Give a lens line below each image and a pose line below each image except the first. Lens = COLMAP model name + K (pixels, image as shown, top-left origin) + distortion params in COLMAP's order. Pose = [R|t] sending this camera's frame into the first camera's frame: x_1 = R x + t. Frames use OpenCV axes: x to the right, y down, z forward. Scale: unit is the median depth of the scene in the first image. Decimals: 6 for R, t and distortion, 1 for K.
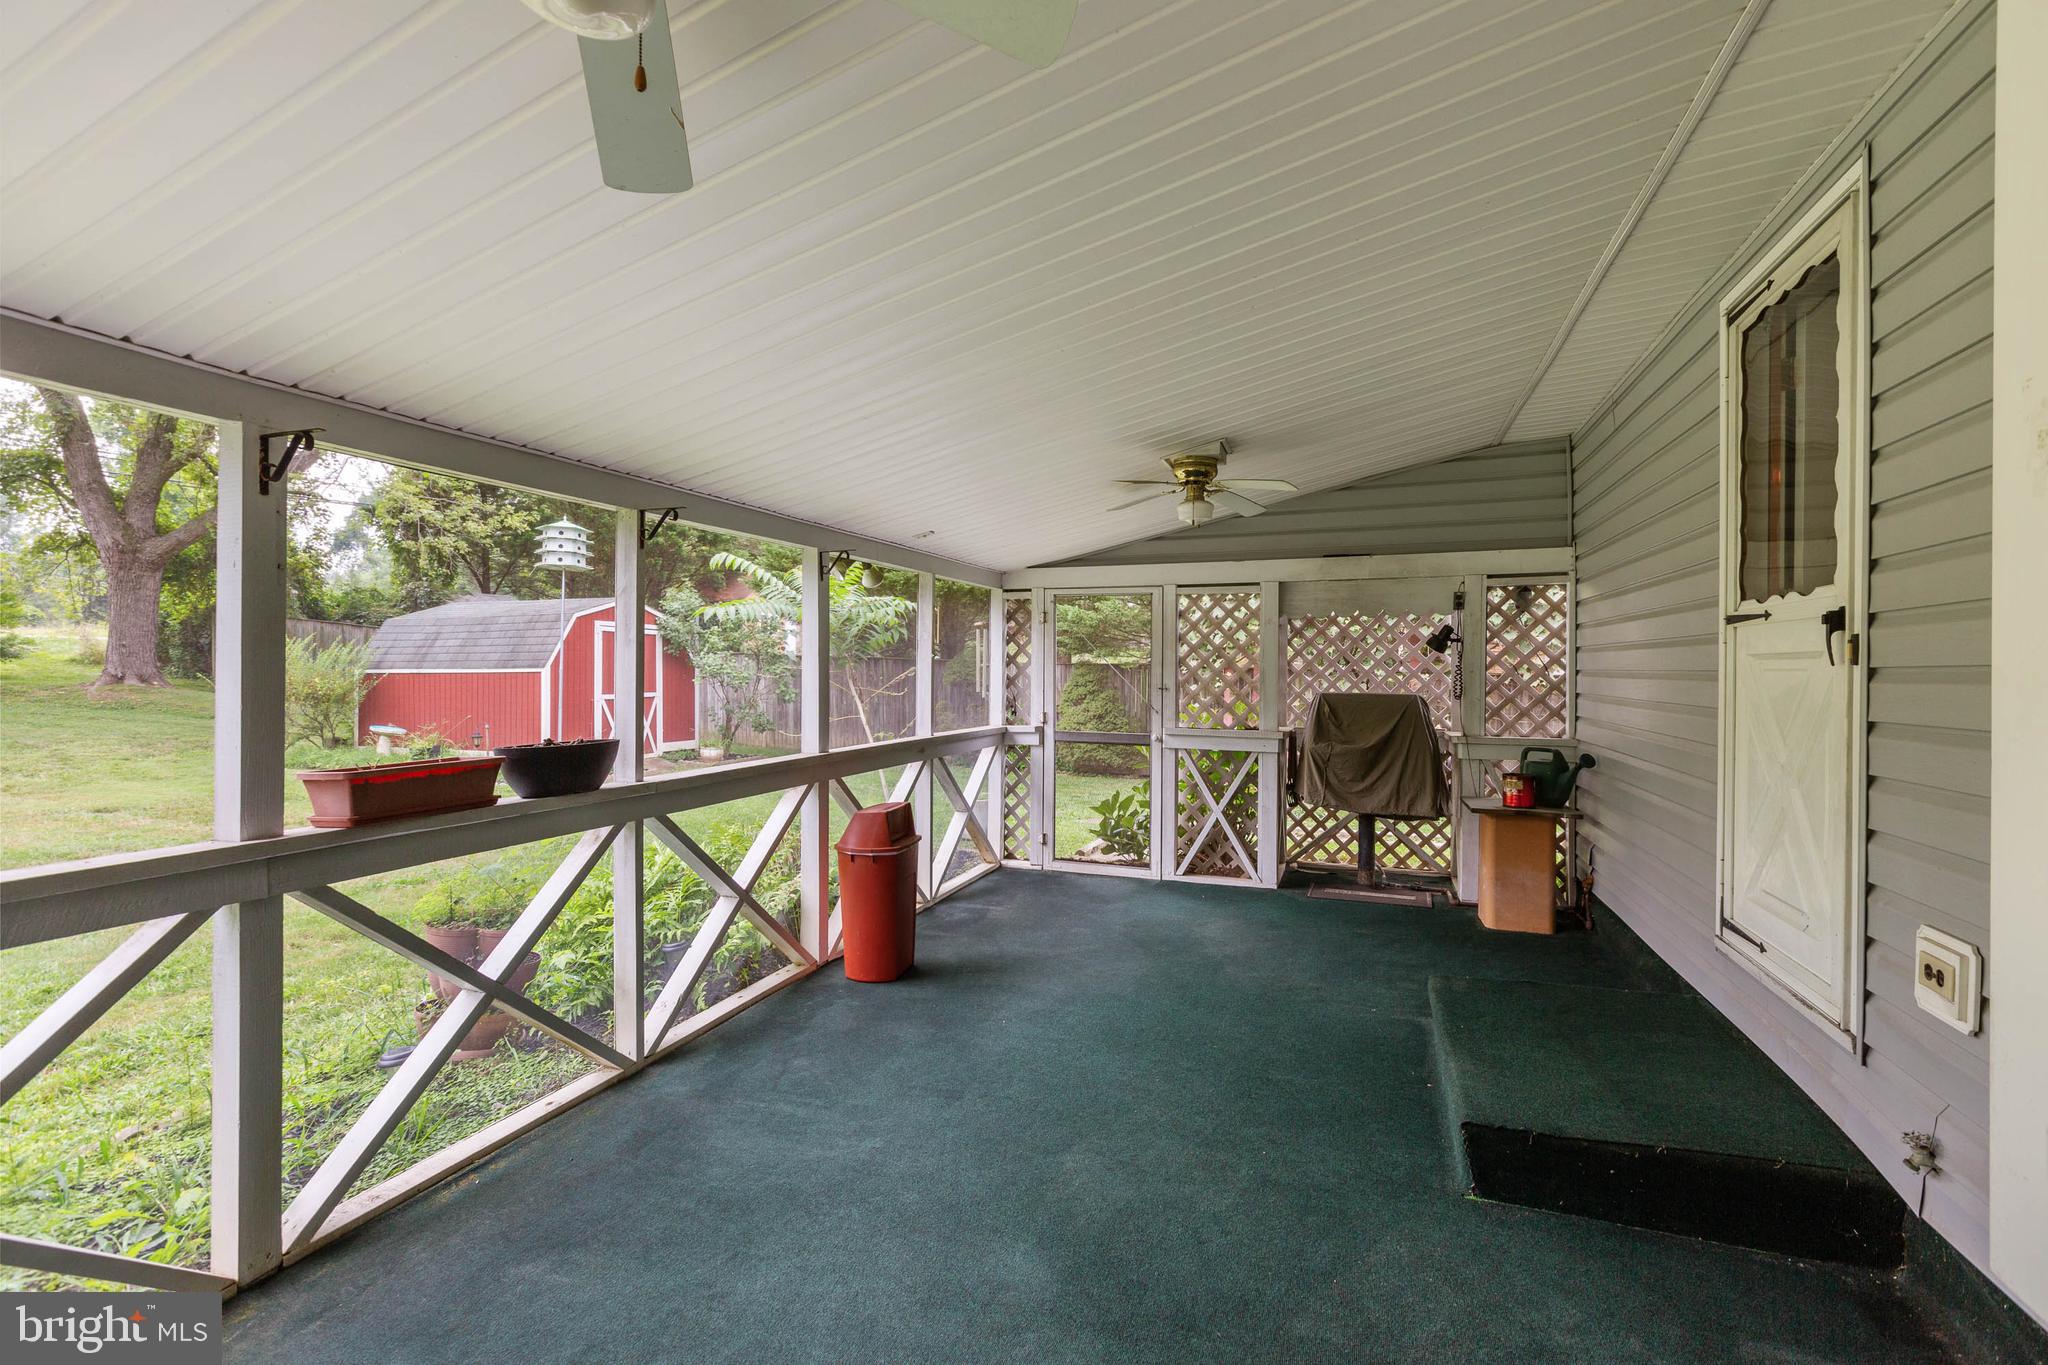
lens RADIAL K [[929.0, 0, 1027.2], [0, 929.0, 691.8], [0, 0, 1]] dist [-0.002524, -0.000128]
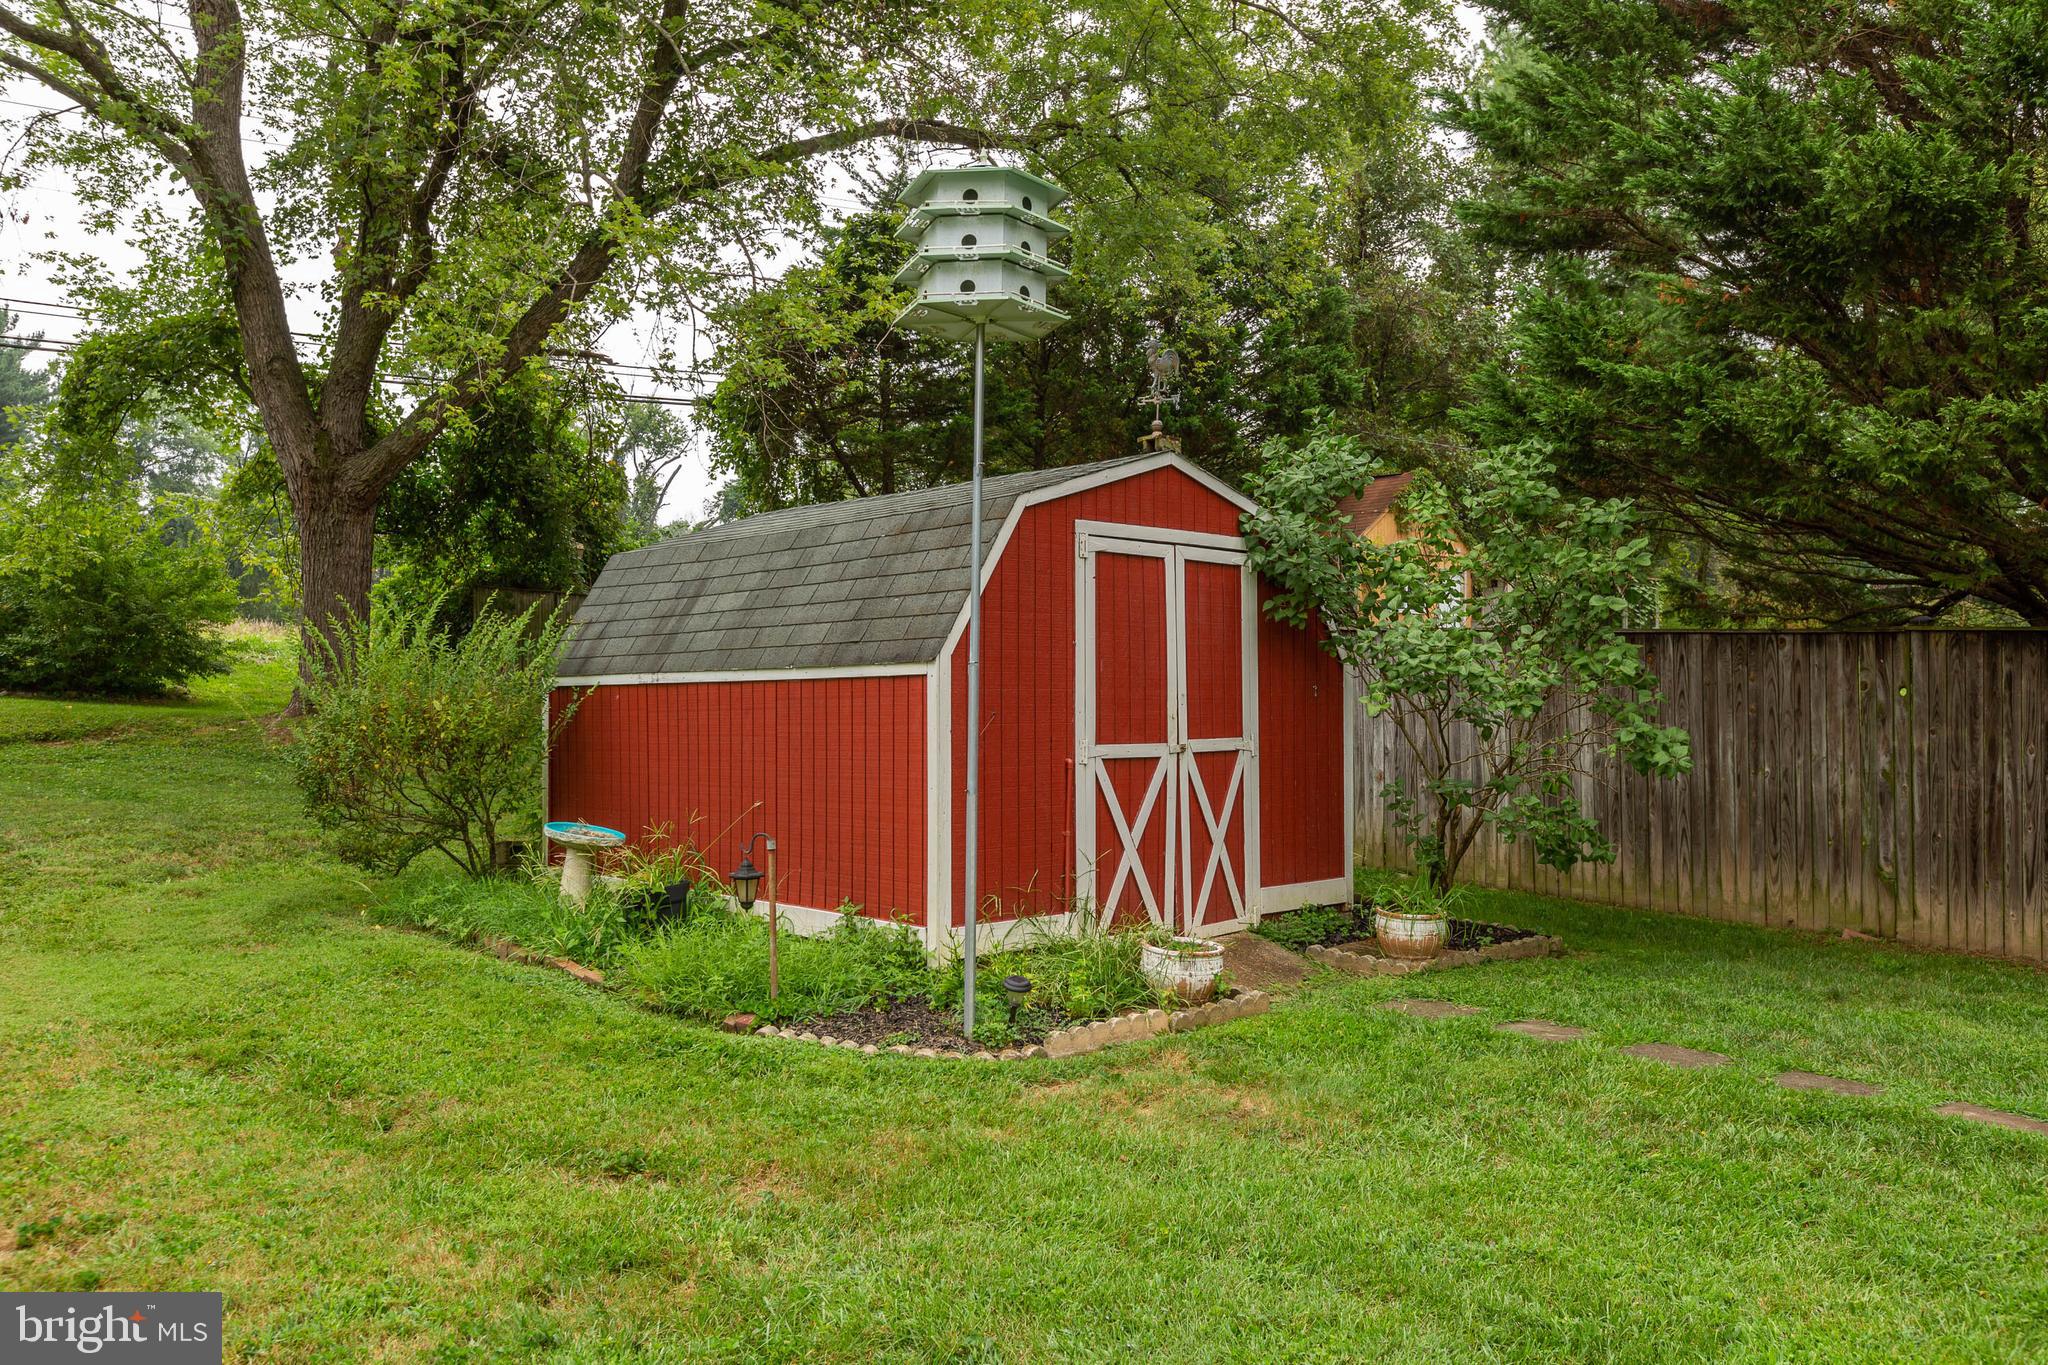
lens RADIAL K [[1613.8, 0, 1024.0], [0, 1613.8, 682.5], [0, 0, 1]] dist [0.007319, 0.001727]
pose [[0.891855, -0.011037, -0.452186, -0.219590], [-0.000911, 0.999656, -0.026195, -0.003656], [0.452320, 0.023774, 0.891539, 0.473463]]
